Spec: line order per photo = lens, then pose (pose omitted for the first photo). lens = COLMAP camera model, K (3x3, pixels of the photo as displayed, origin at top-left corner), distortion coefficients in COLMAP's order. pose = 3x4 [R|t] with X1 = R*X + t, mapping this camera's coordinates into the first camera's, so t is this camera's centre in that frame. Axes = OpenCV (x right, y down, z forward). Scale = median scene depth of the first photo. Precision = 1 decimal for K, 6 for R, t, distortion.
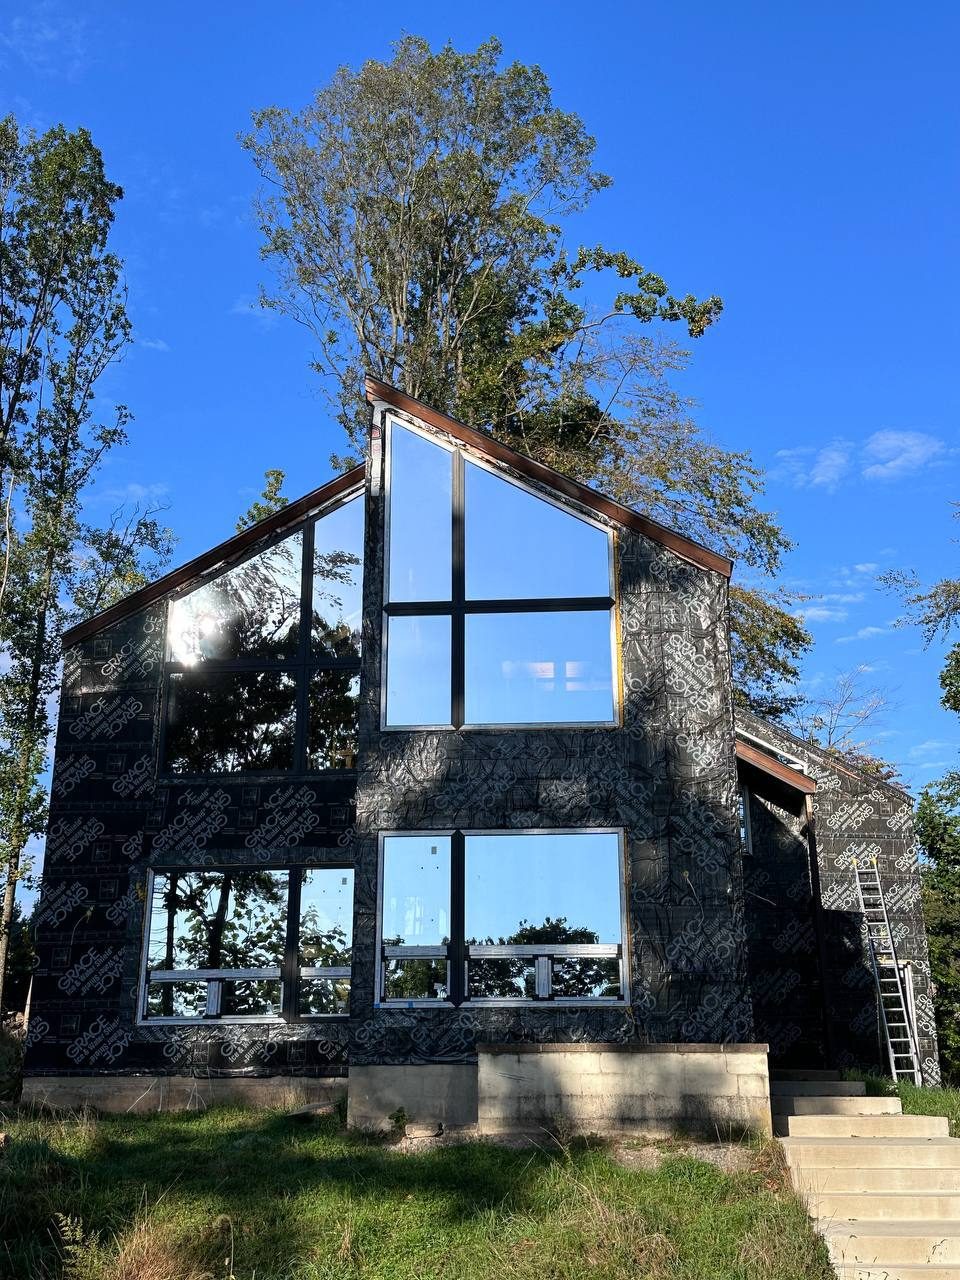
lens RADIAL K [[1270.9, 0, 474.4], [0, 1270.9, 637.8], [0, 0, 1]] dist [0.042879, -0.011336]
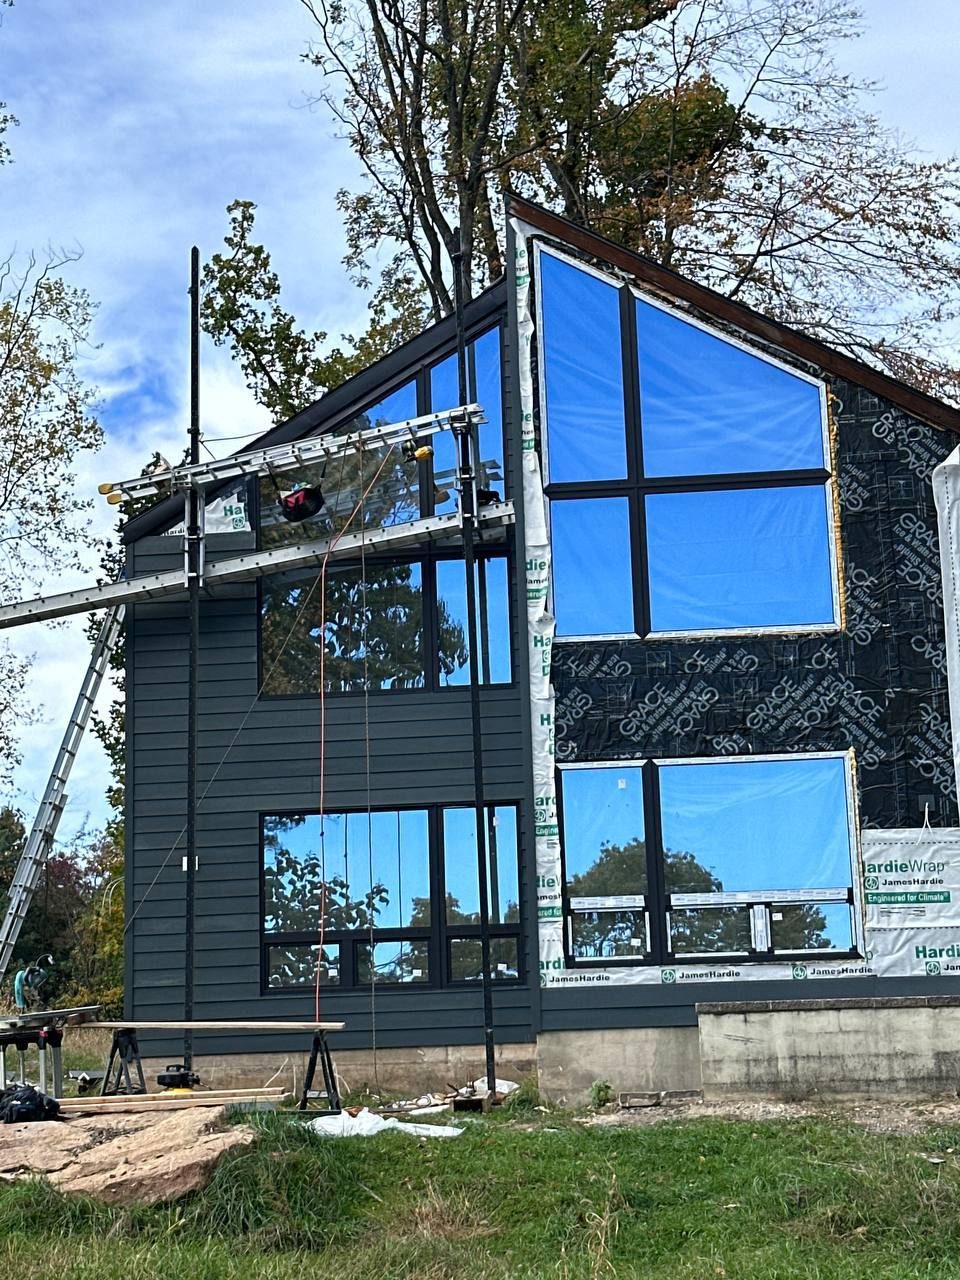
lens RADIAL K [[1947.3, 0, 483.1], [0, 1947.3, 639.9], [0, 0, 1]] dist [0.042943, 0.084125]
pose [[0.999211, -0.032137, -0.023347, -0.088428], [0.034423, 0.993854, 0.105213, -0.064194], [0.019823, -0.105934, 0.994176, -0.260651]]
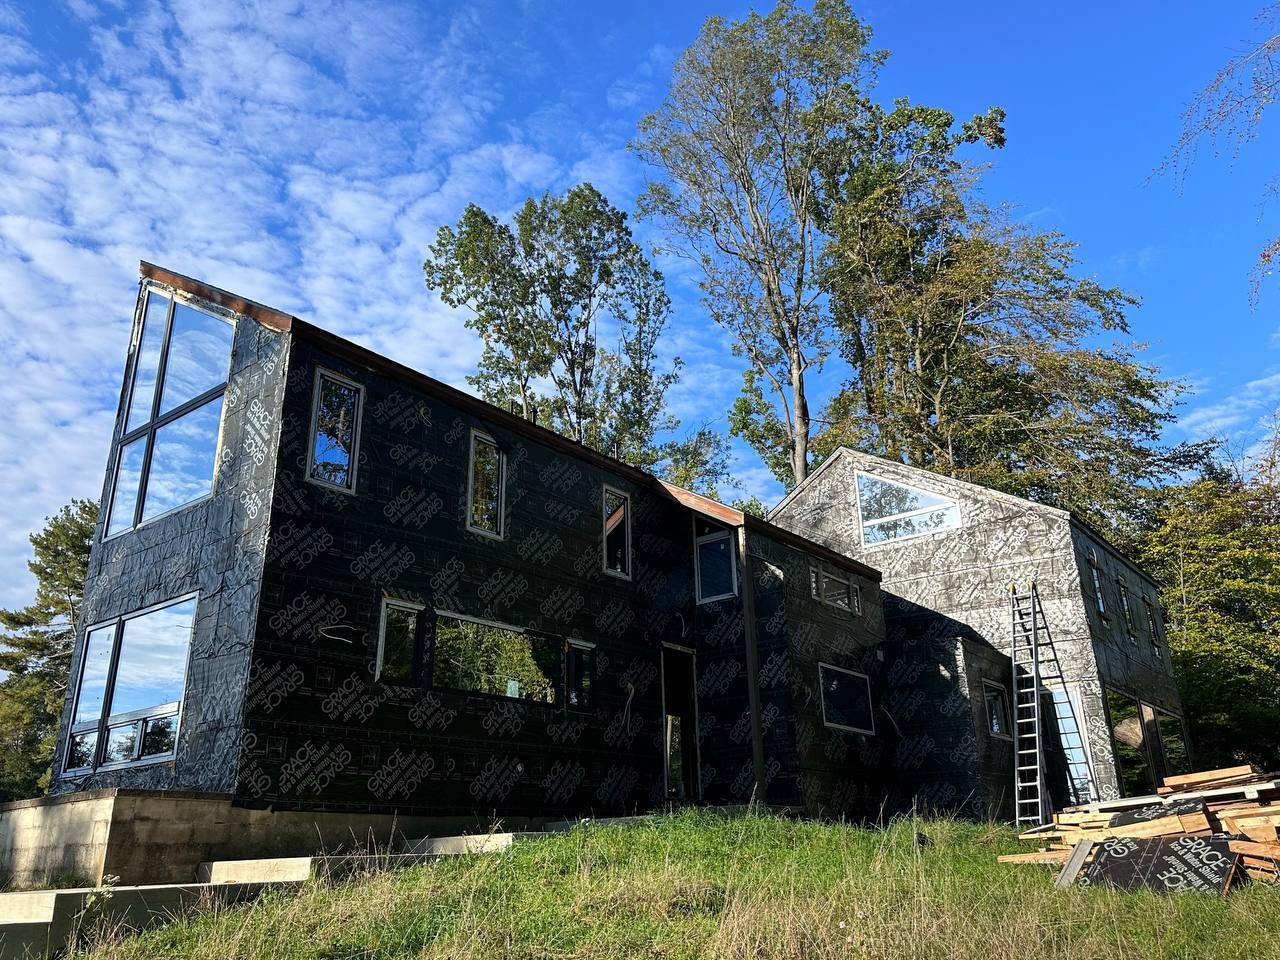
lens RADIAL K [[900.4, 0, 642.3], [0, 900.4, 483.2], [0, 0, 1]] dist [0.080646, -0.096502]
pose [[0.852304, -0.216830, -0.475987, 0.782673], [0.200406, 0.975954, -0.085737, 0.195207], [0.483131, -0.022317, 0.875263, 0.503518]]
